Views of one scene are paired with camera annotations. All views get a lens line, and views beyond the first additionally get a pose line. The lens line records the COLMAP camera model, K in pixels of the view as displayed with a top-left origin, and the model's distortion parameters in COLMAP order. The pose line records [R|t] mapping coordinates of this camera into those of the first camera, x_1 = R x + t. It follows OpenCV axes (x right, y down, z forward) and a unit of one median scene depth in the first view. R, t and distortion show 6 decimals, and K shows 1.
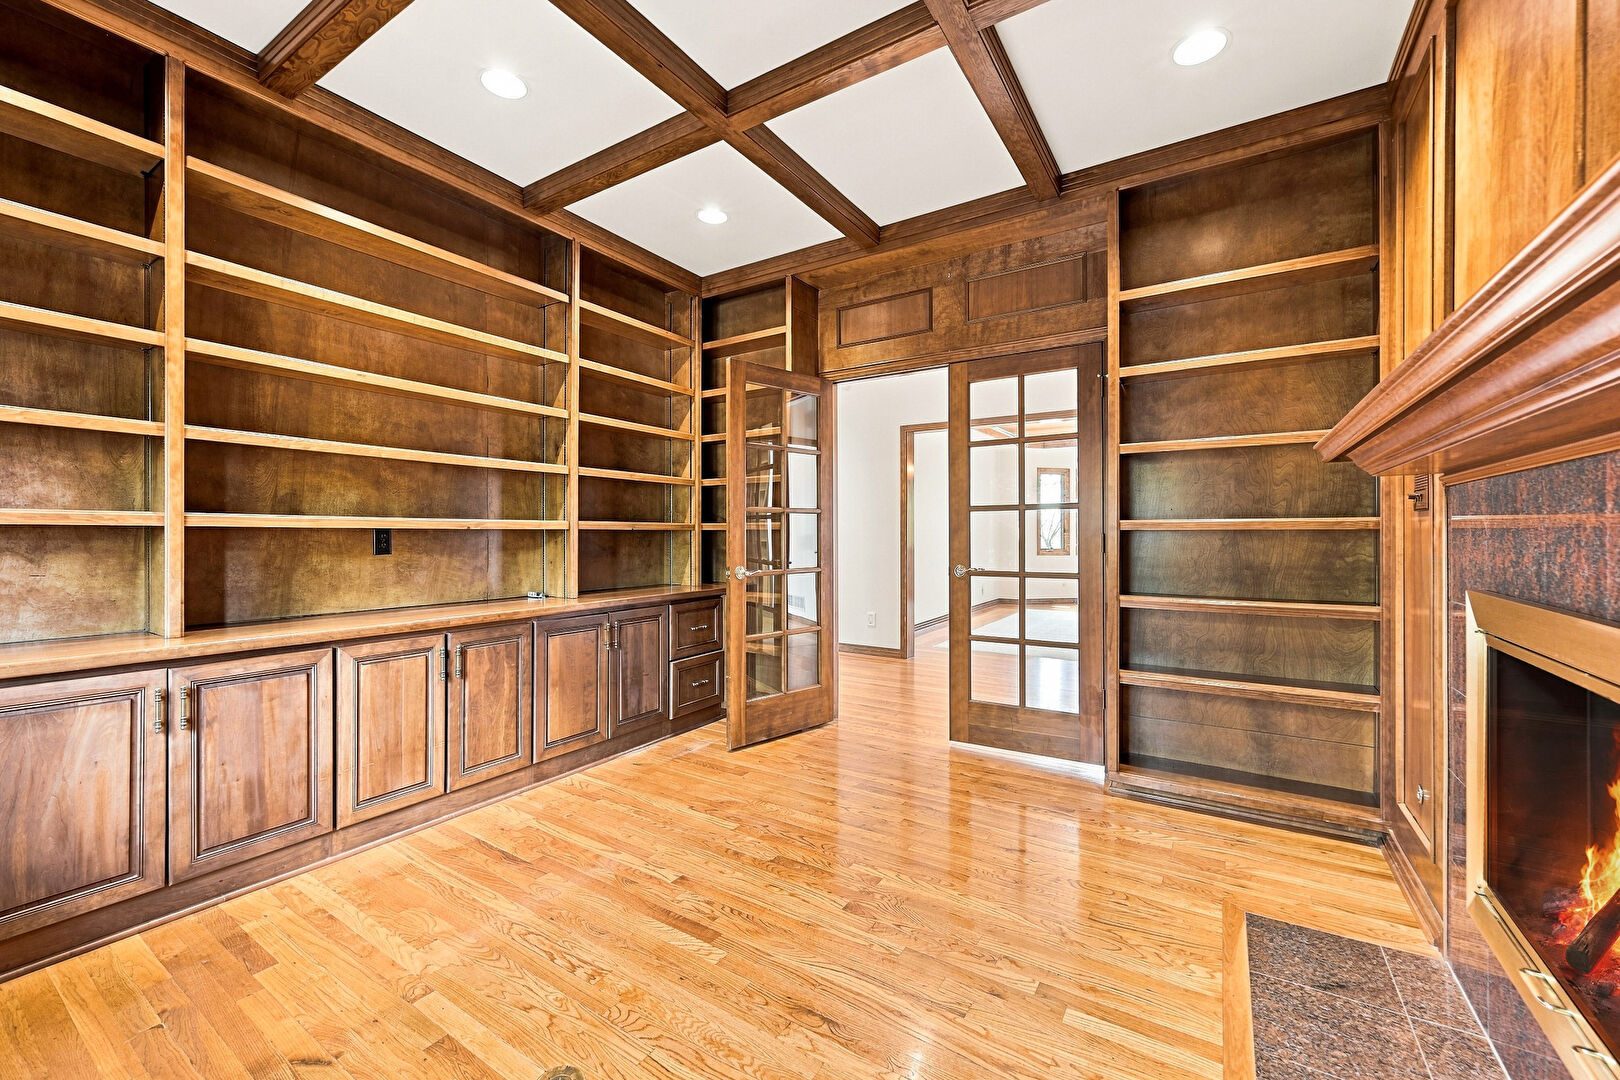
lens RADIAL K [[665.4, 0, 809.1], [0, 665.4, 534.2], [0, 0, 1]] dist [0.004524, -0.000050]
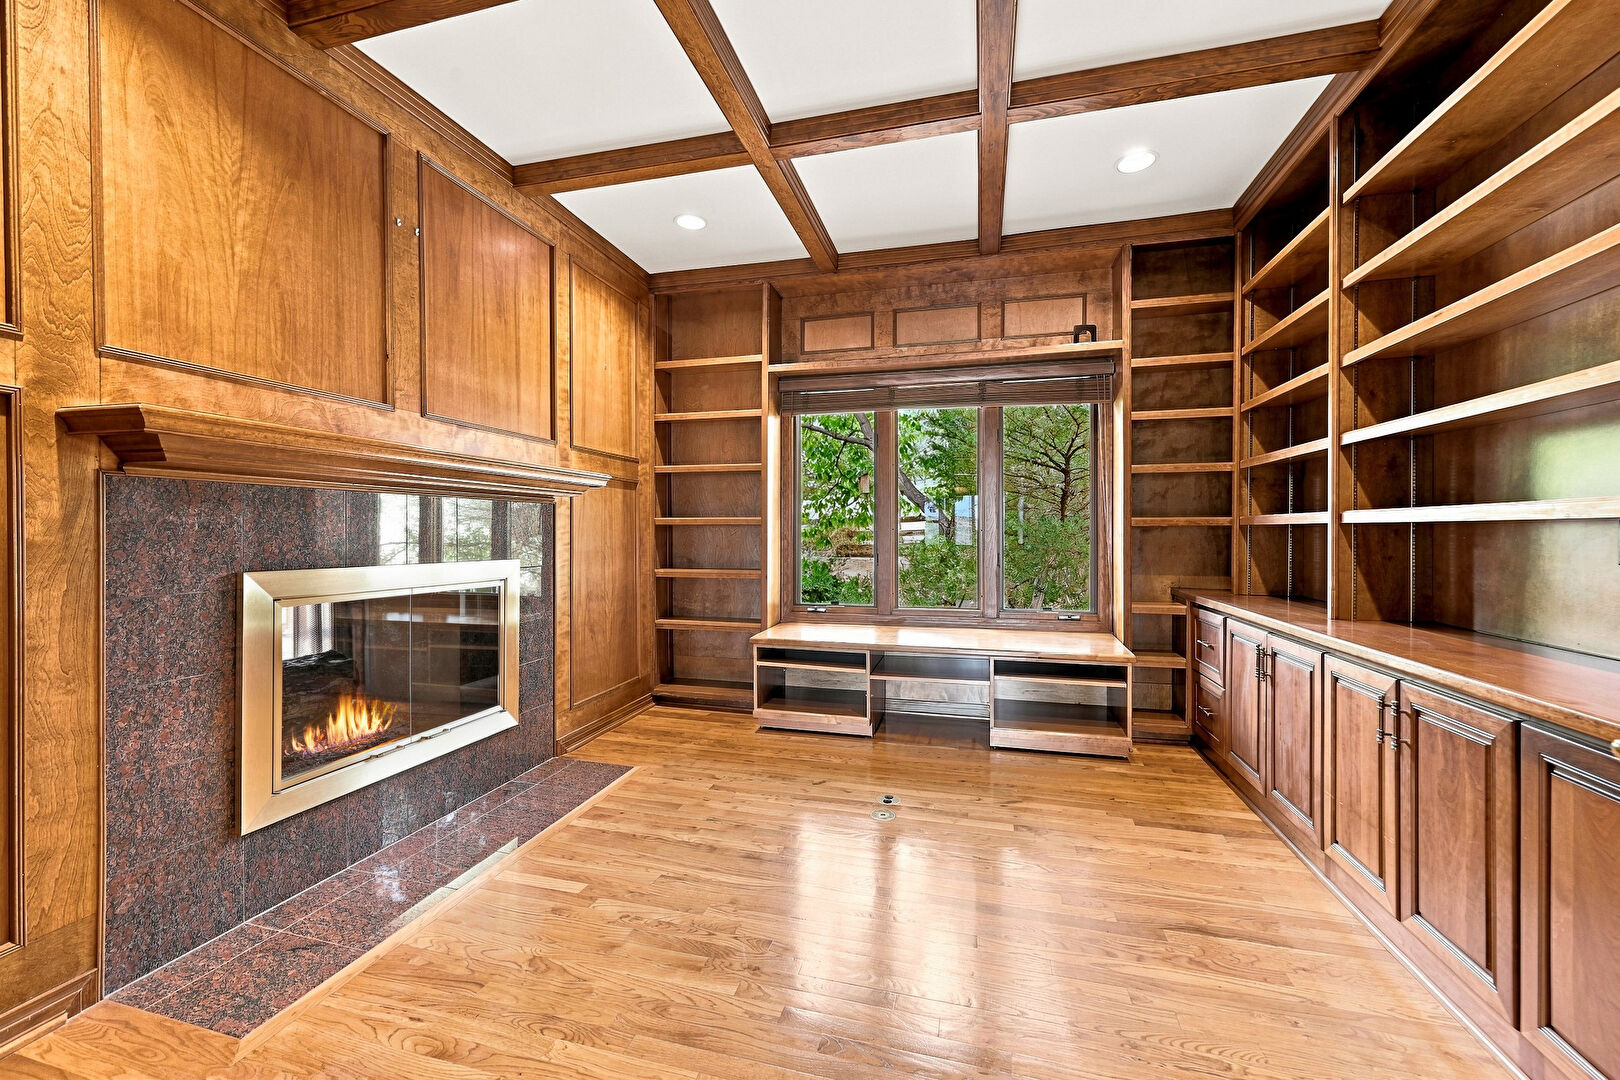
lens RADIAL K [[665.4, 0, 808.2], [0, 665.4, 533.8], [0, 0, 1]] dist [0.004524, -0.000050]
pose [[-0.953078, -0.000140, -0.302726, 0.240089], [-0.001614, 0.999988, 0.004620, 0.002544], [0.302721, 0.004892, -0.953067, 1.620993]]
